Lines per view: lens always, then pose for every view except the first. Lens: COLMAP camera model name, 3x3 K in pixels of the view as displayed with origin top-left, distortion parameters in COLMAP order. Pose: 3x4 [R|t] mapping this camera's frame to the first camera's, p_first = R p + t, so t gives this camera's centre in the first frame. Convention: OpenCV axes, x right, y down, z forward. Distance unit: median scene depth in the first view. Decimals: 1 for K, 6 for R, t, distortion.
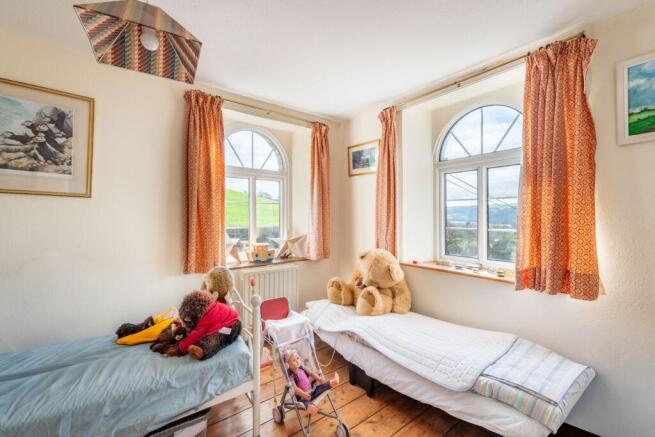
lens RADIAL K [[274.5, 0, 327.5], [0, 274.5, 218.5], [0, 0, 1]] dist [0.001270, 0.000112]
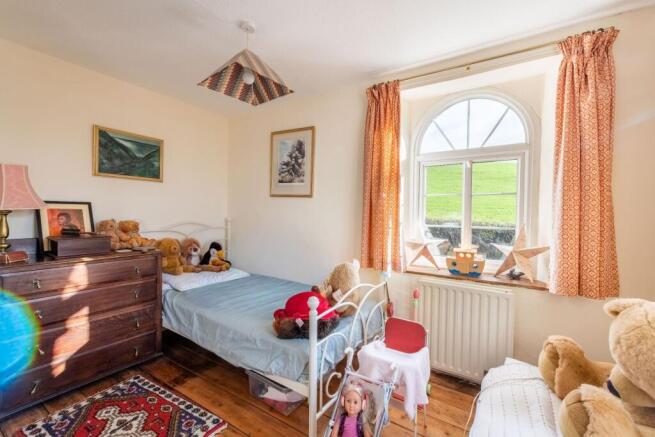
lens RADIAL K [[274.5, 0, 327.5], [0, 274.5, 218.5], [0, 0, 1]] dist [0.001270, 0.000112]
pose [[0.331421, 0.029848, -0.943011, 0.513674], [-0.021064, 0.999484, 0.024232, -0.003565], [0.943248, 0.011832, 0.331879, 0.629282]]
